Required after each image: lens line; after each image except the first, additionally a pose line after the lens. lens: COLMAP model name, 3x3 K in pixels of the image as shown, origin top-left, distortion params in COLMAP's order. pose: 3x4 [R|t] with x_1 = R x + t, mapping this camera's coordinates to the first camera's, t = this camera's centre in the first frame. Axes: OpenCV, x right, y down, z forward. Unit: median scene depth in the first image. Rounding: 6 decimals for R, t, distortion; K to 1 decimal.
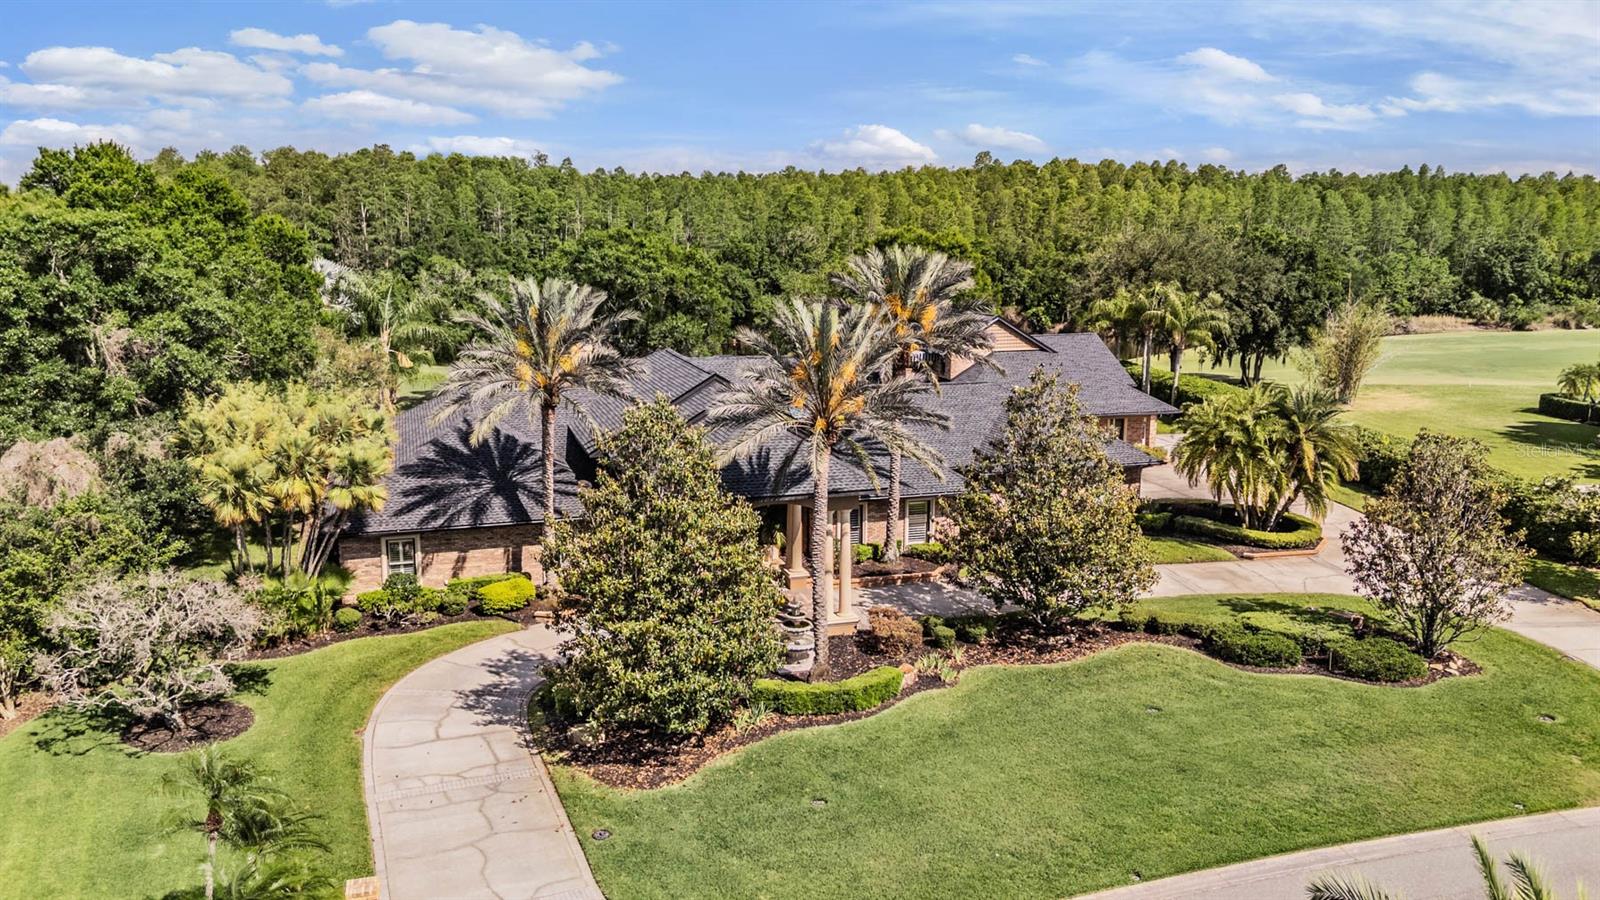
lens RADIAL K [[1189.9, 0, 800.0], [0, 1189.9, 450.0], [0, 0, 1]] dist [0.078161, -0.086644]
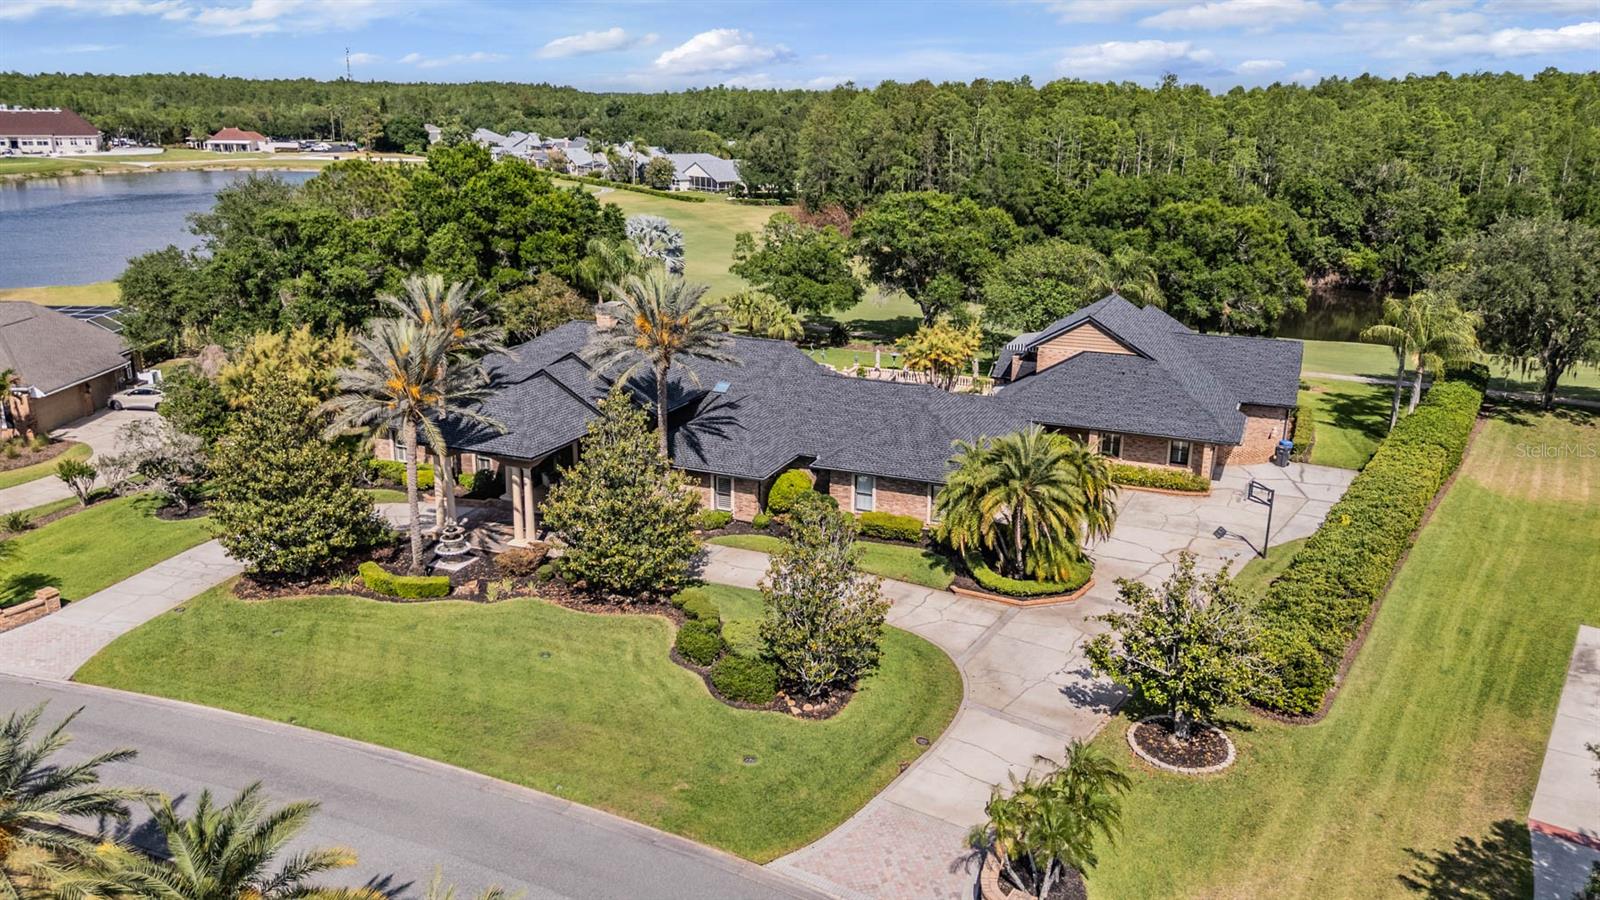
lens RADIAL K [[1189.9, 0, 800.0], [0, 1189.9, 450.0], [0, 0, 1]] dist [0.078161, -0.086644]
pose [[0.752263, 0.187345, -0.631666, 1.047419], [-0.126053, 0.981936, 0.141112, -0.187465], [0.646693, -0.026530, 0.762289, 0.136153]]
